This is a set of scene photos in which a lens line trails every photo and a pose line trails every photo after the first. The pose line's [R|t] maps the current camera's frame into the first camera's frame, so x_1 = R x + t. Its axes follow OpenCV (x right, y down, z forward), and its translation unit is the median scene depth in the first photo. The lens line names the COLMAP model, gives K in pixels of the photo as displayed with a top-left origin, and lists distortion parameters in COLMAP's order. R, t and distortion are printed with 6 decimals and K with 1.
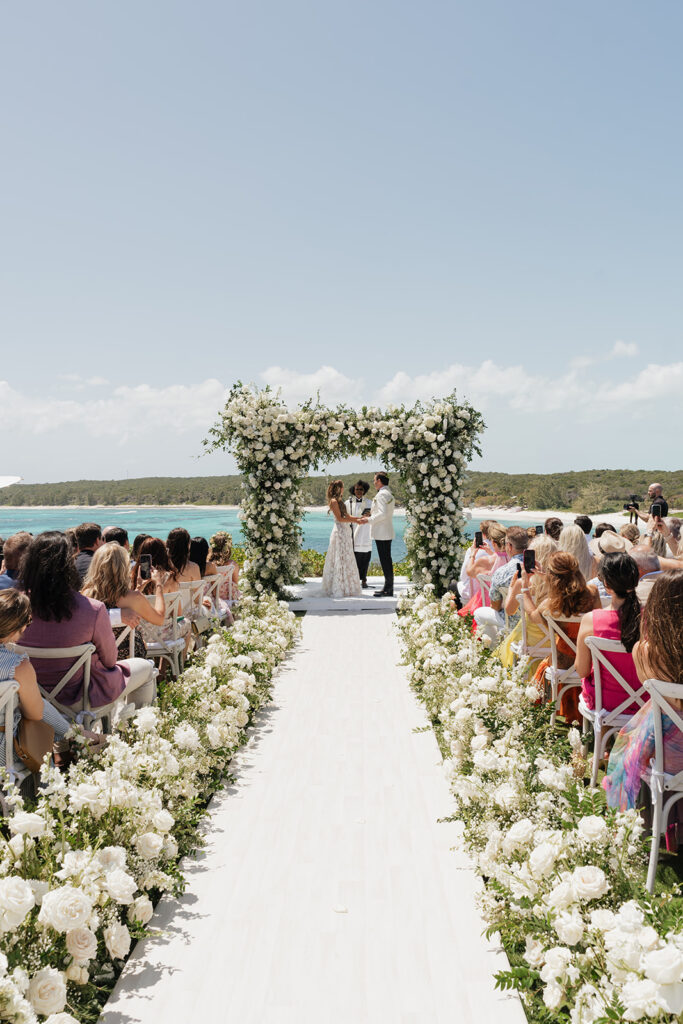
lens RADIAL K [[816.7, 0, 341.3], [0, 816.7, 509.9], [0, 0, 1]] dist [0.008198, 0.000177]
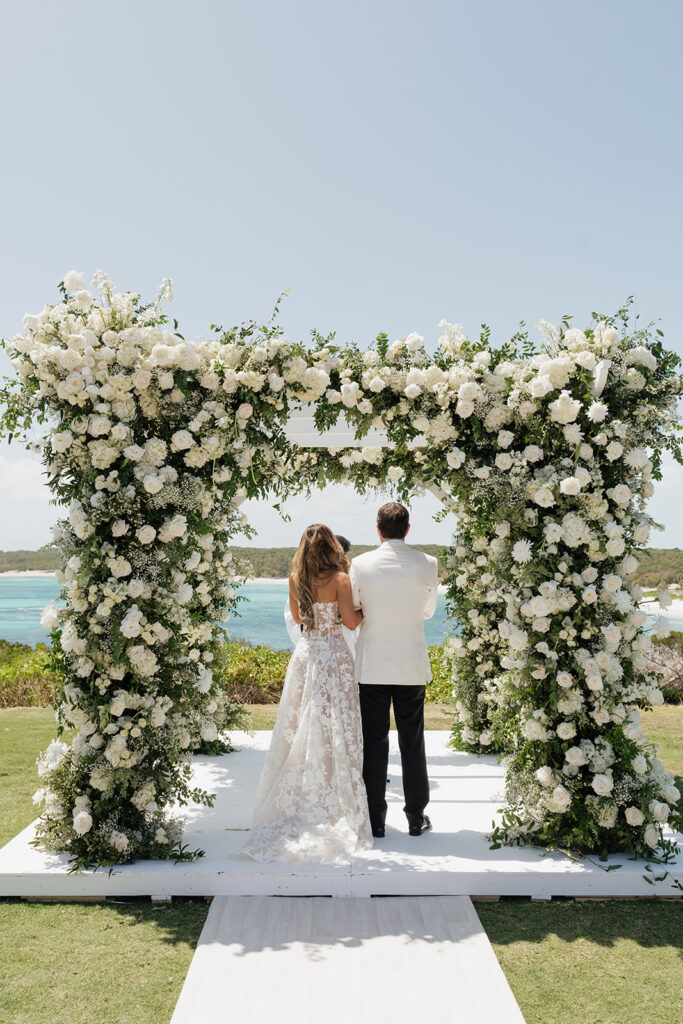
lens RADIAL K [[816.7, 0, 333.2], [0, 816.7, 507.4], [0, 0, 1]] dist [0.008198, 0.000177]
pose [[0.999245, 0.019257, 0.033750, -0.006482], [-0.016411, 0.996443, -0.082653, -0.012677], [-0.035221, 0.082037, 0.996007, 0.628974]]
